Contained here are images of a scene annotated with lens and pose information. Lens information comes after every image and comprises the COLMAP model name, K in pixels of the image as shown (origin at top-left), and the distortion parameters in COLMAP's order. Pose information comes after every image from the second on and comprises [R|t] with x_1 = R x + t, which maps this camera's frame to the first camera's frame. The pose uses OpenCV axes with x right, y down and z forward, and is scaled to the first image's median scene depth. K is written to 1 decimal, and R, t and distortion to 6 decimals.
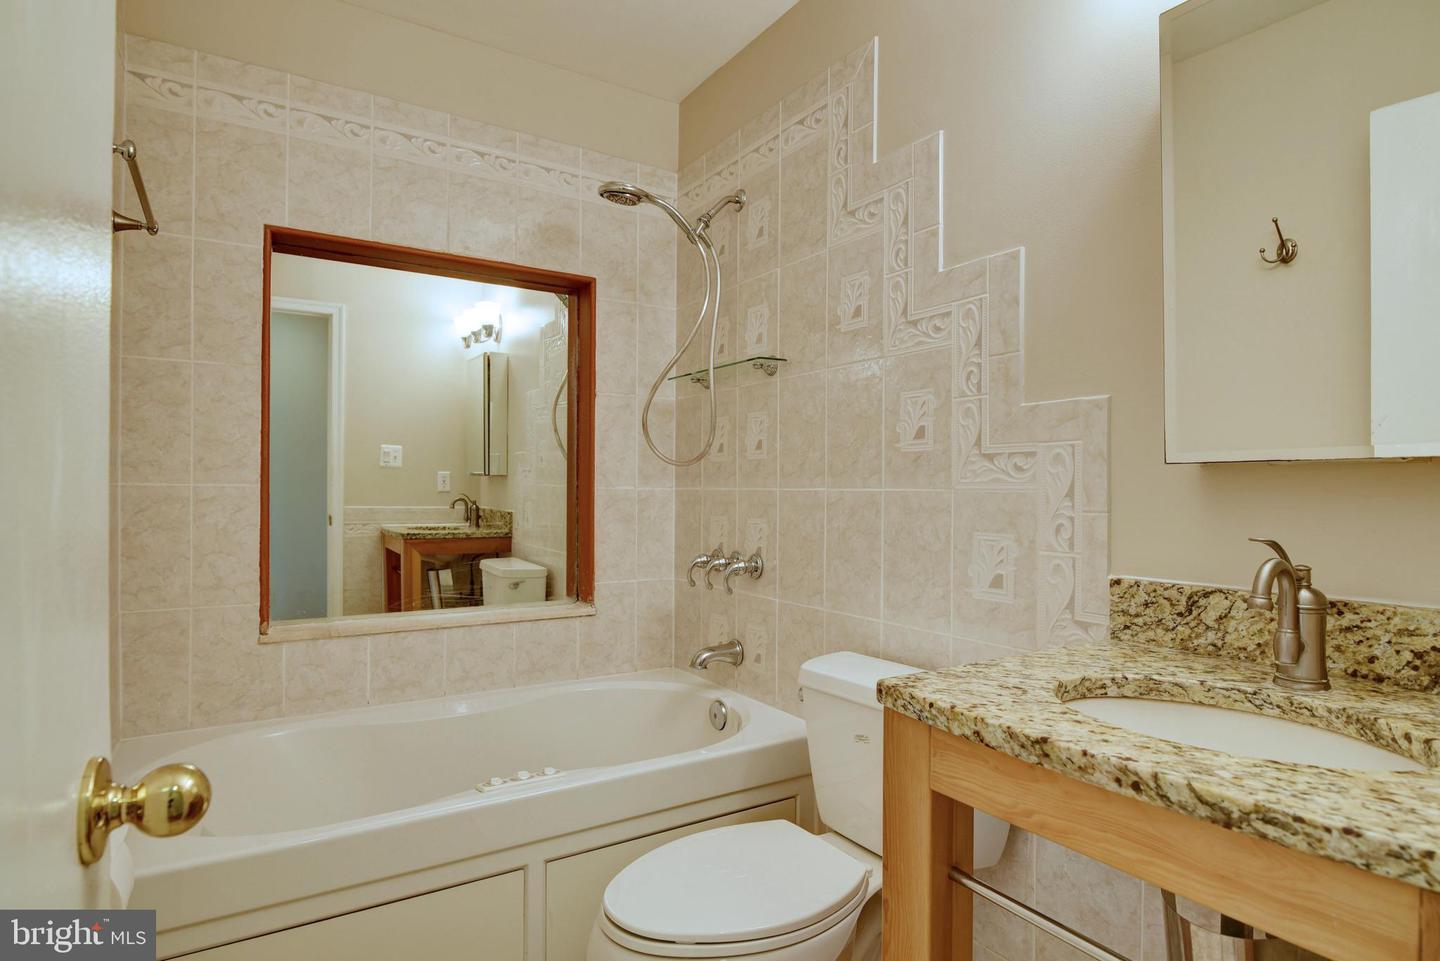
lens RADIAL K [[776.2, 0, 720.0], [0, 776.2, 480.5], [0, 0, 1]] dist [-0.014816, 0.000175]
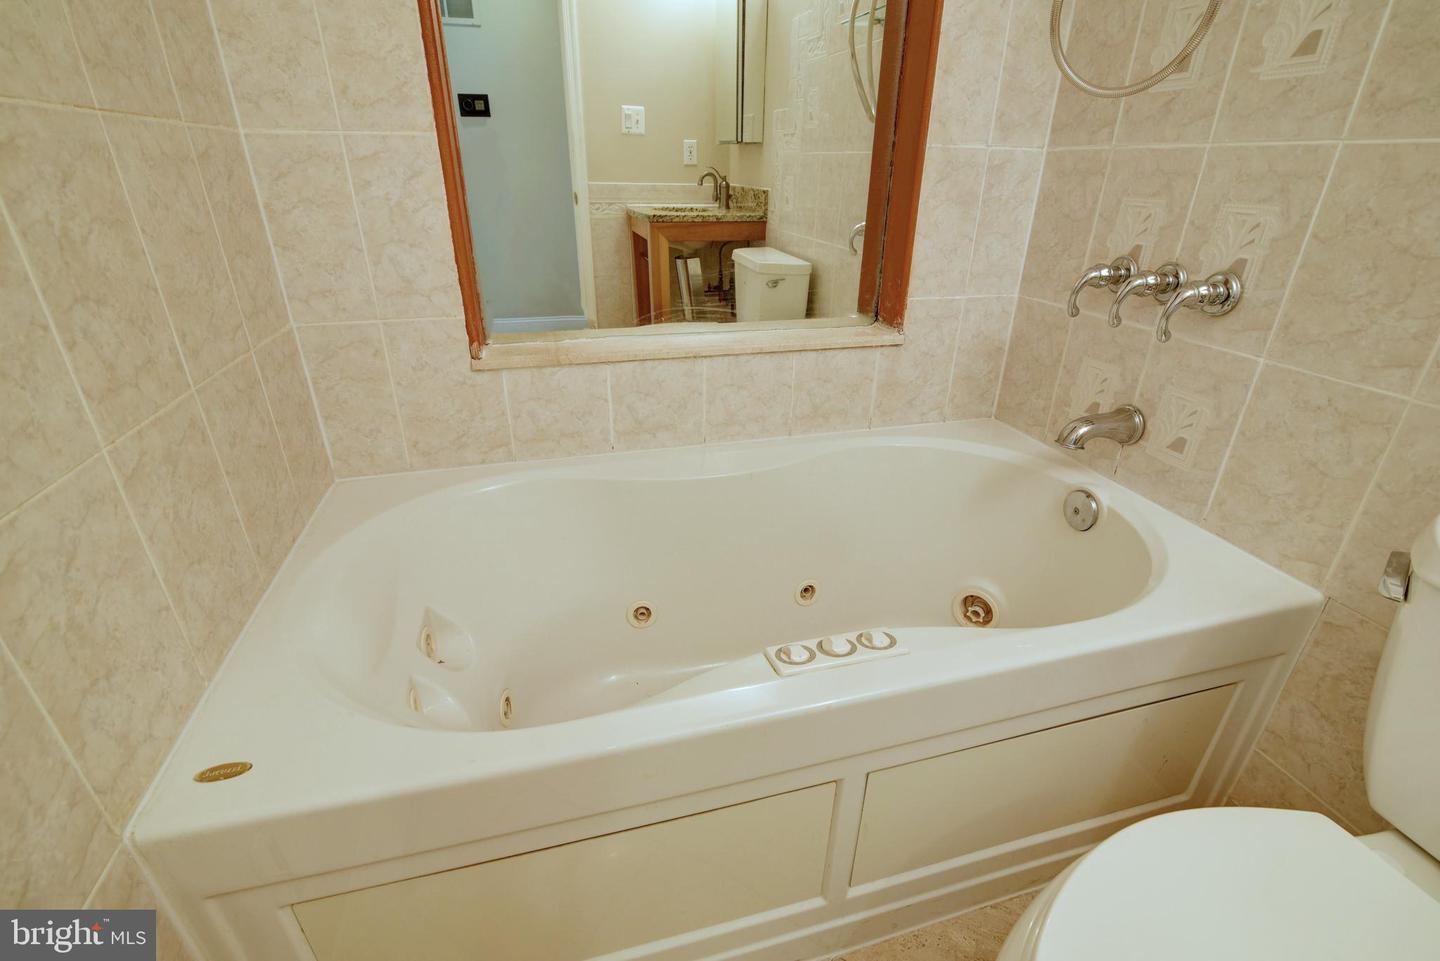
lens RADIAL K [[651.2, 0, 714.5], [0, 651.2, 487.6], [0, 0, 1]] dist [-0.021596, 0.000972]
pose [[0.955405, 0.131998, -0.264155, -0.149771], [-0.000330, 0.895011, 0.446044, 0.024621], [0.295298, -0.426065, 0.855142, 0.379816]]
